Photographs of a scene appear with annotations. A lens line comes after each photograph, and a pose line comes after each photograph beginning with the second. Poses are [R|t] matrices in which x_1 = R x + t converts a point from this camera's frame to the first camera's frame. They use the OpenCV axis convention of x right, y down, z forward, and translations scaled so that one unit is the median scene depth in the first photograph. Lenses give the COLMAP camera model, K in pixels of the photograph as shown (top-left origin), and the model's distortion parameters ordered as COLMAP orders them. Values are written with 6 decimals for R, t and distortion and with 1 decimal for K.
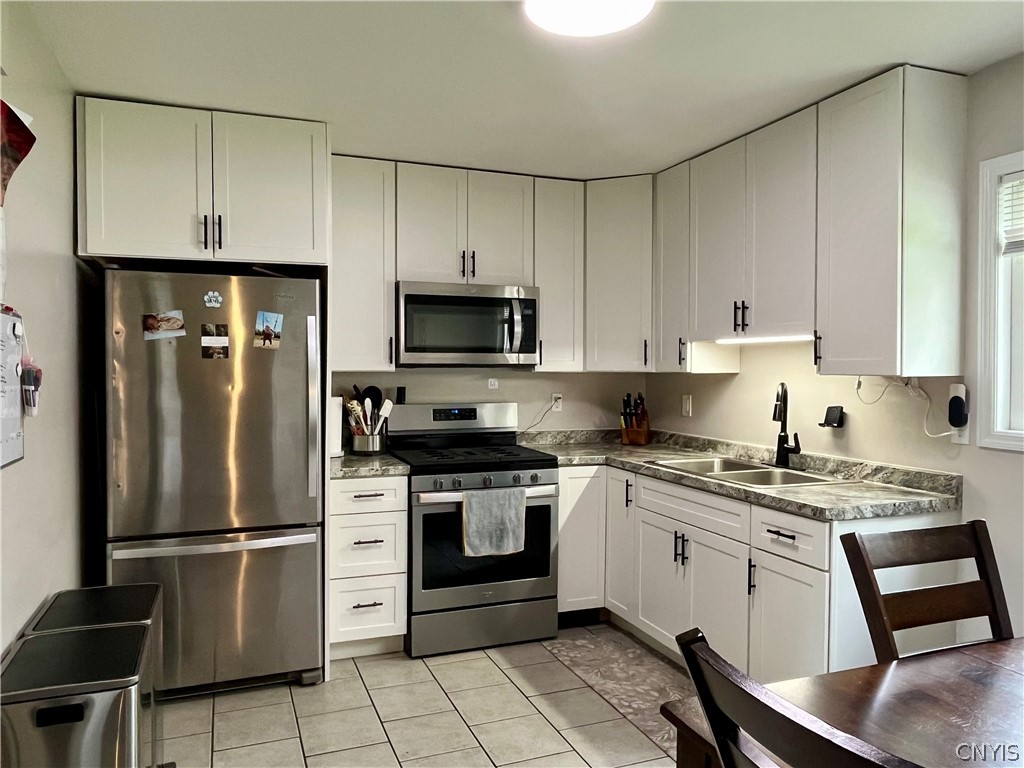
lens RADIAL K [[745.1, 0, 518.5], [0, 745.1, 385.2], [0, 0, 1]] dist [0.007093, -0.001179]
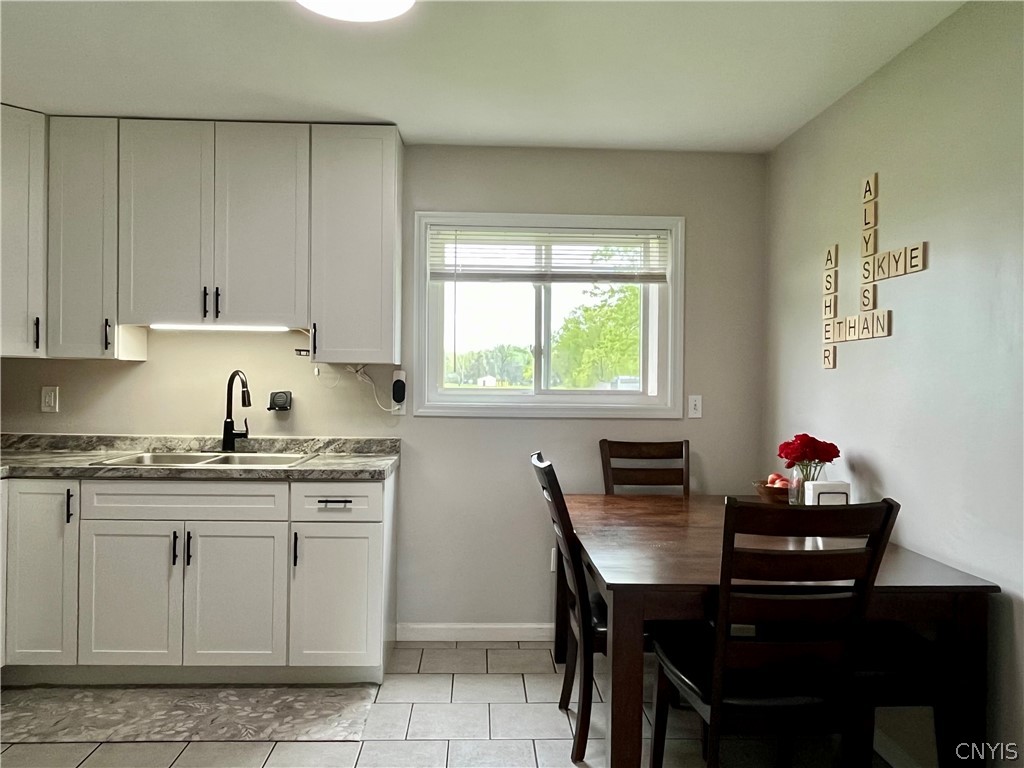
lens RADIAL K [[745.1, 0, 518.5], [0, 745.1, 385.2], [0, 0, 1]] dist [0.007093, -0.001179]
pose [[0.317570, -0.008983, 0.948192, -0.521651], [0.011519, 0.999918, 0.005615, 0.016421], [-0.948165, 0.009139, 0.317647, 0.307260]]
